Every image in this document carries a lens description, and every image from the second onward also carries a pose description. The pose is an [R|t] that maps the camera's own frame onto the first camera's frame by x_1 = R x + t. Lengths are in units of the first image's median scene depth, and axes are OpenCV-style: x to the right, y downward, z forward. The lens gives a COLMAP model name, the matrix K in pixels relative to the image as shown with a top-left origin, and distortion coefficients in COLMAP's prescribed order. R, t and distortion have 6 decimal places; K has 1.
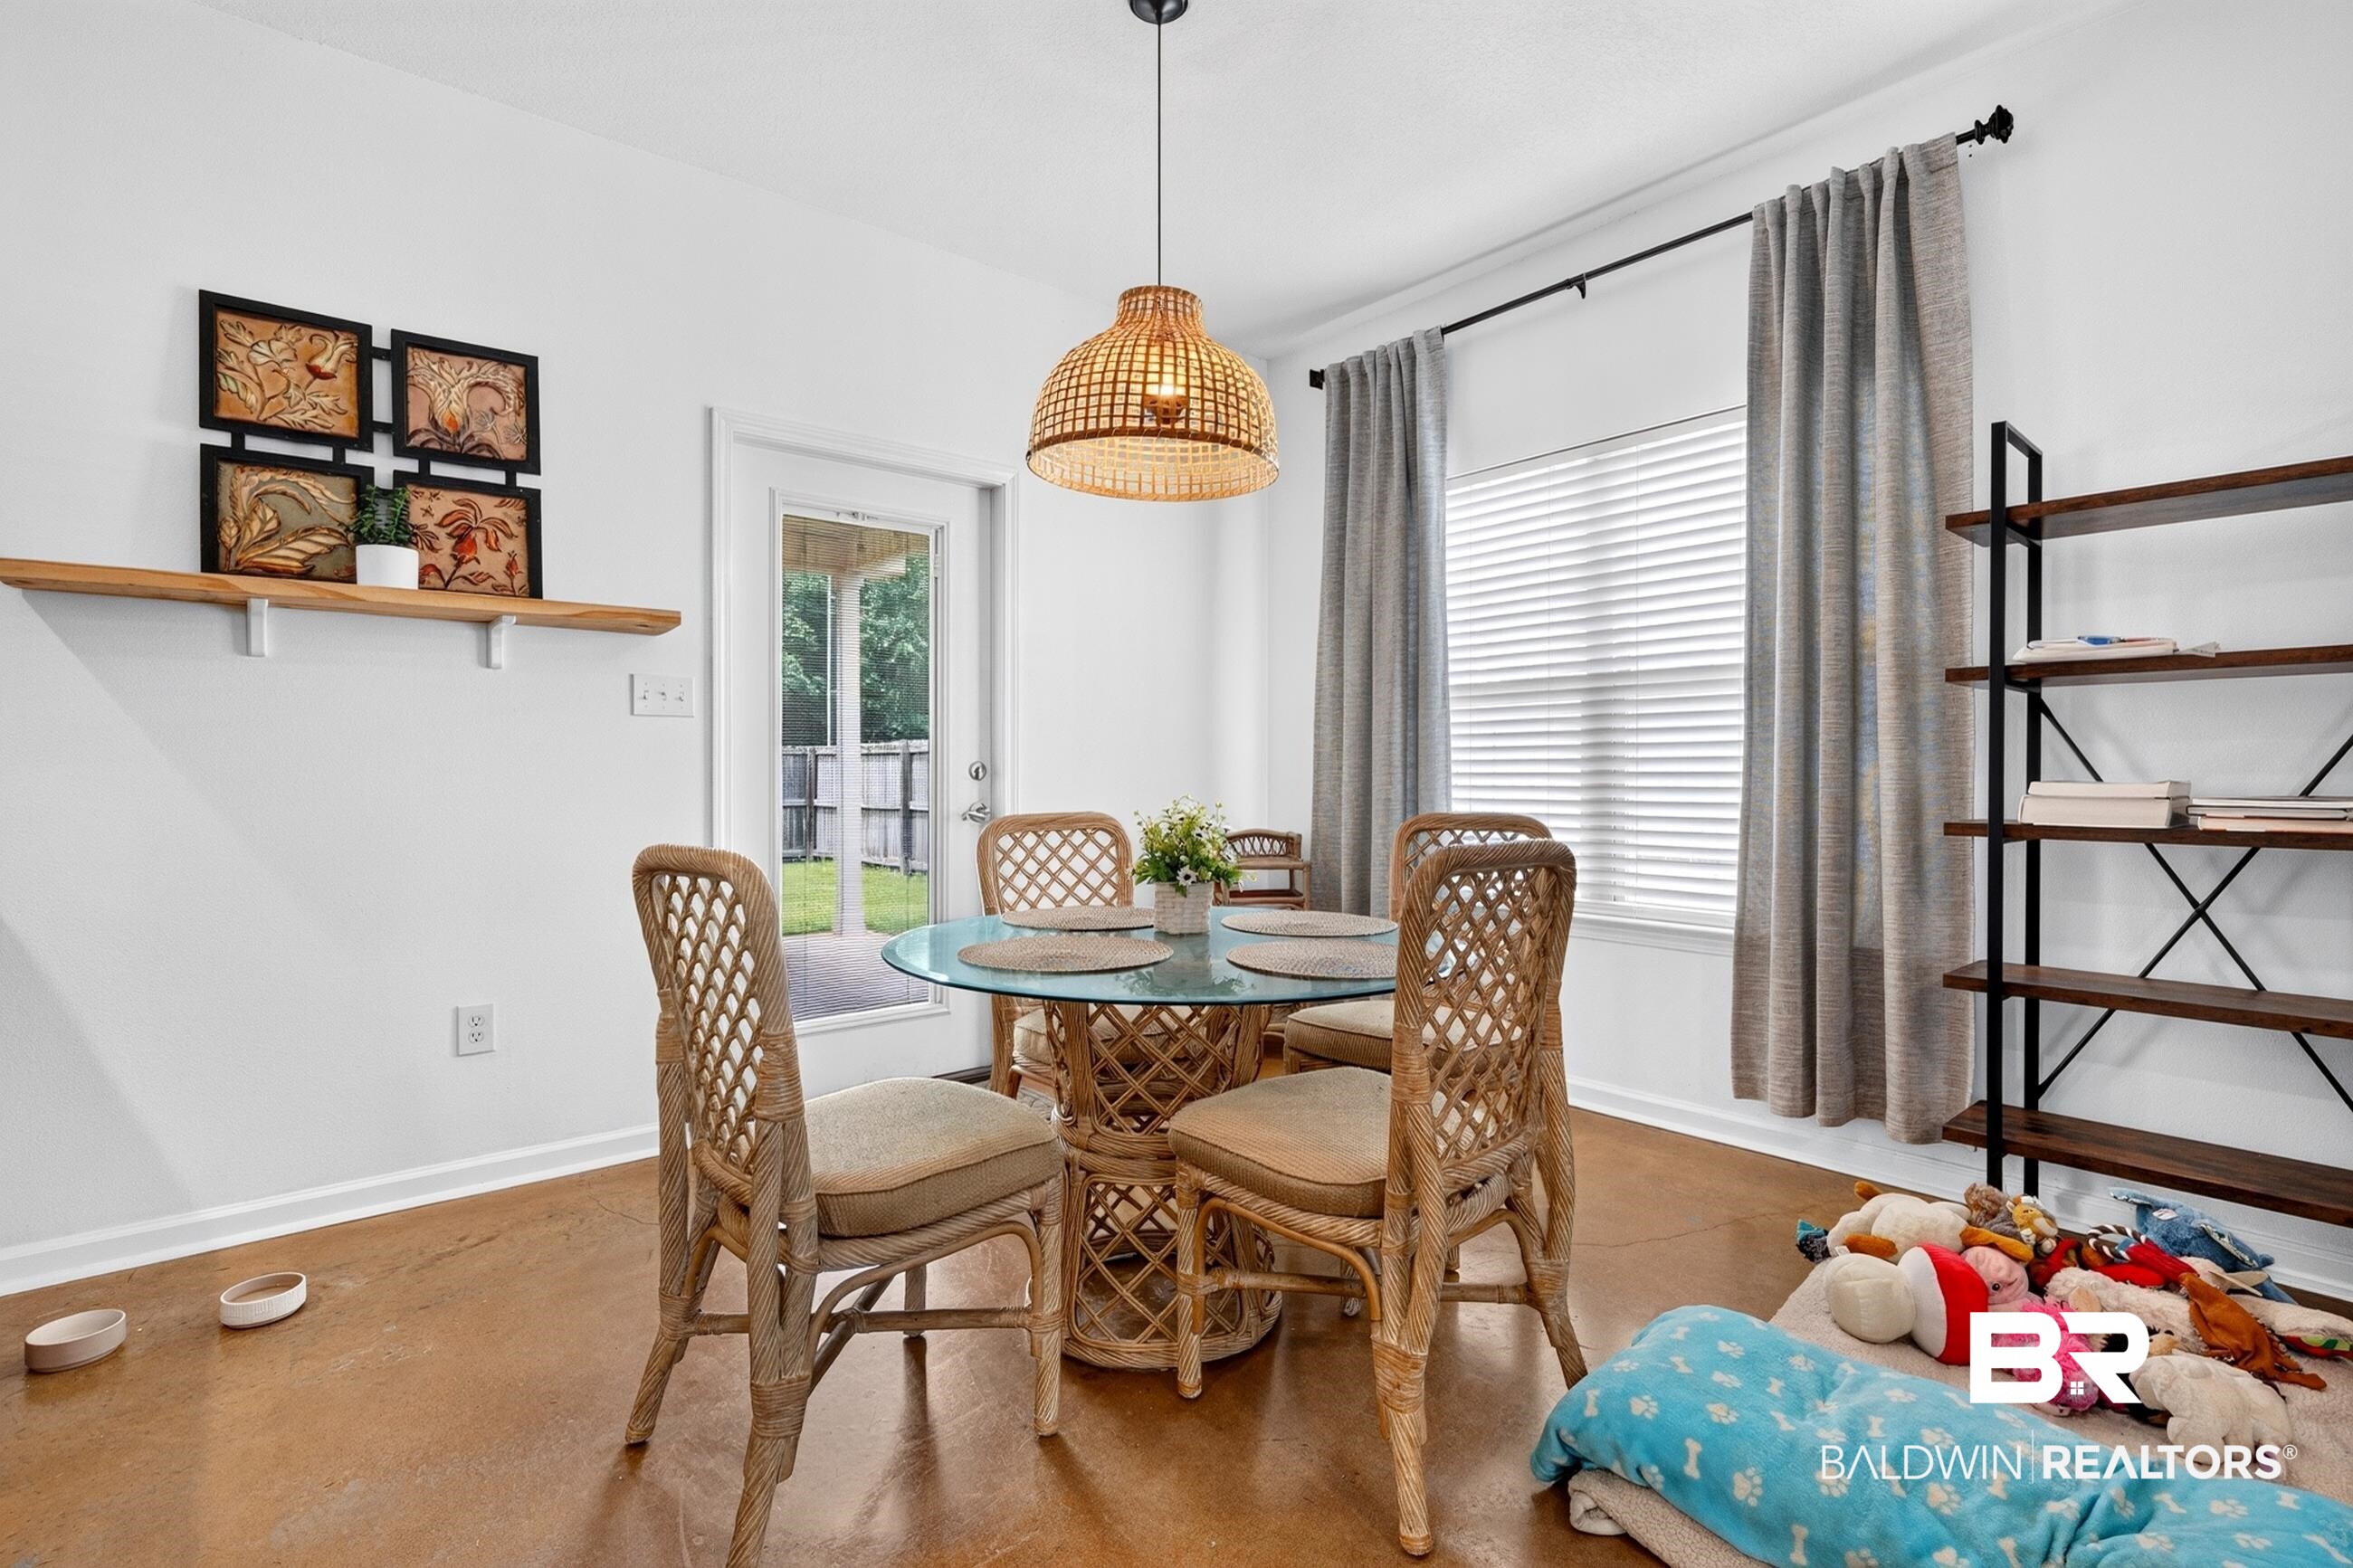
lens RADIAL K [[1091.6, 0, 1176.5], [0, 1091.6, 784.0], [0, 0, 1]] dist [0.000743, 0.000125]
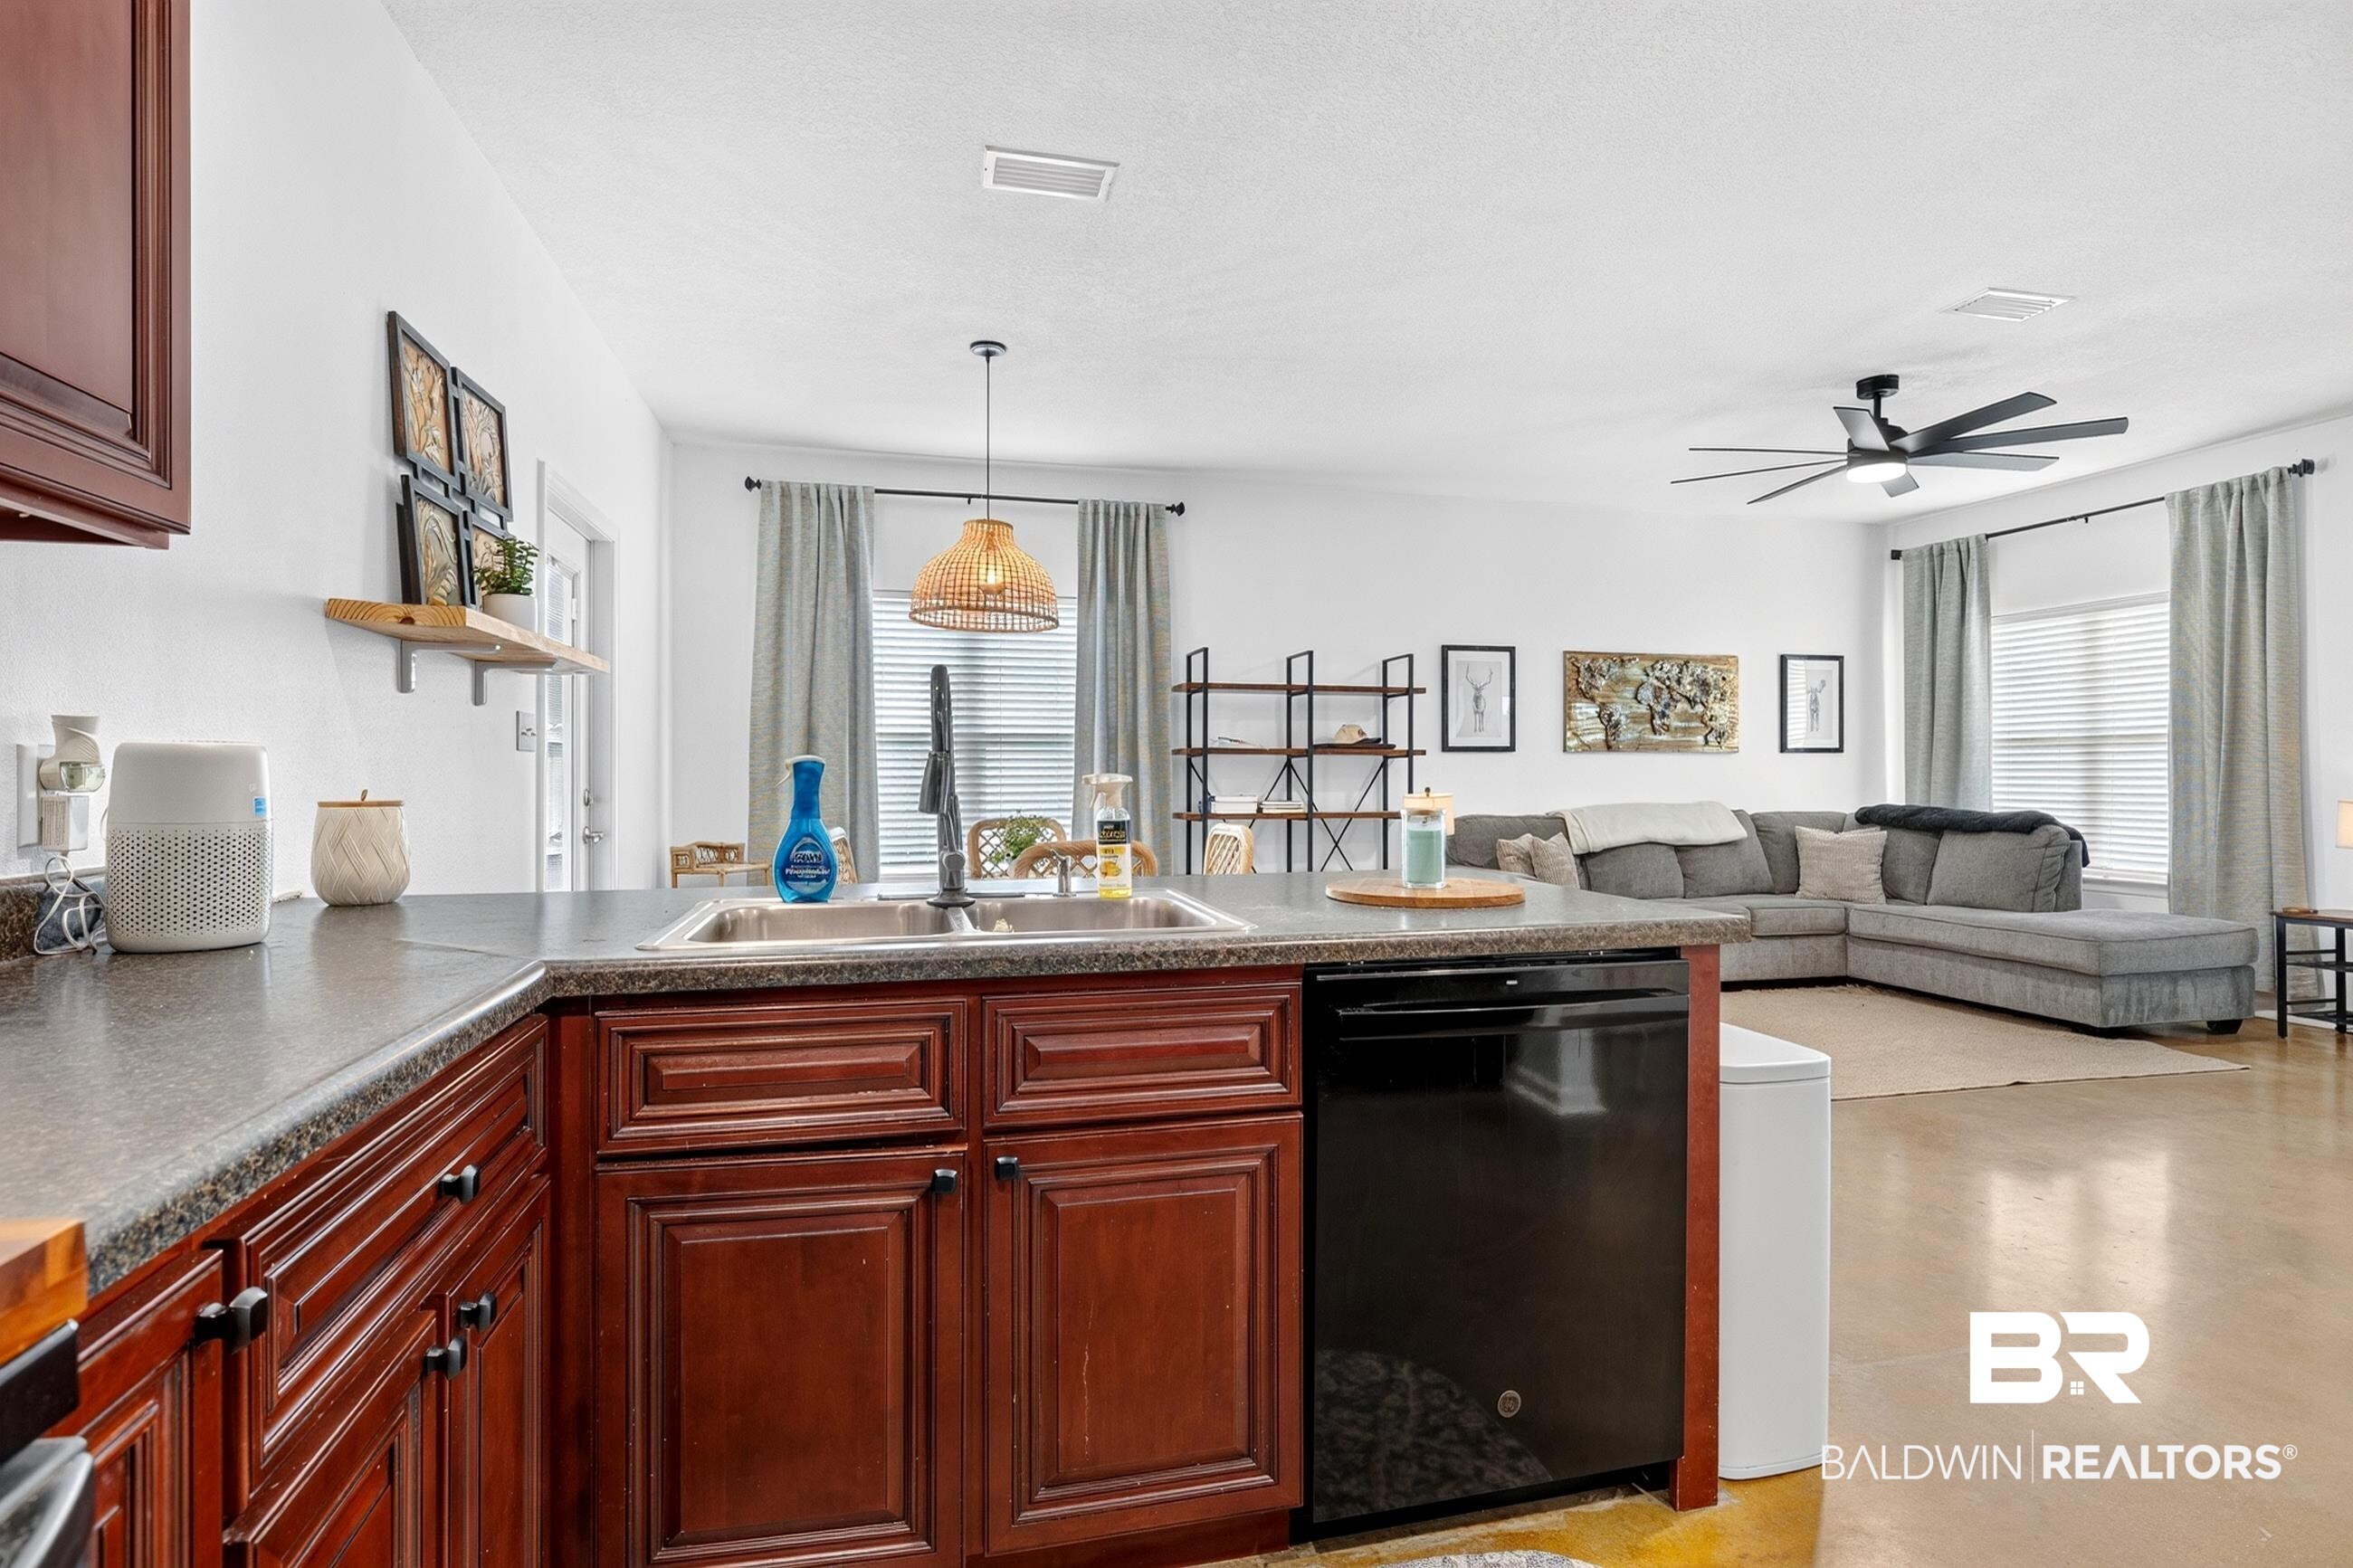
lens RADIAL K [[1162.8, 0, 1176.5], [0, 1162.8, 784.0], [0, 0, 1]] dist [0.001914, -0.000183]
pose [[0.435238, -0.008433, 0.900276, -1.411265], [0.008752, 0.999949, 0.005136, -0.039012], [-0.900273, 0.005644, 0.435289, -0.049504]]
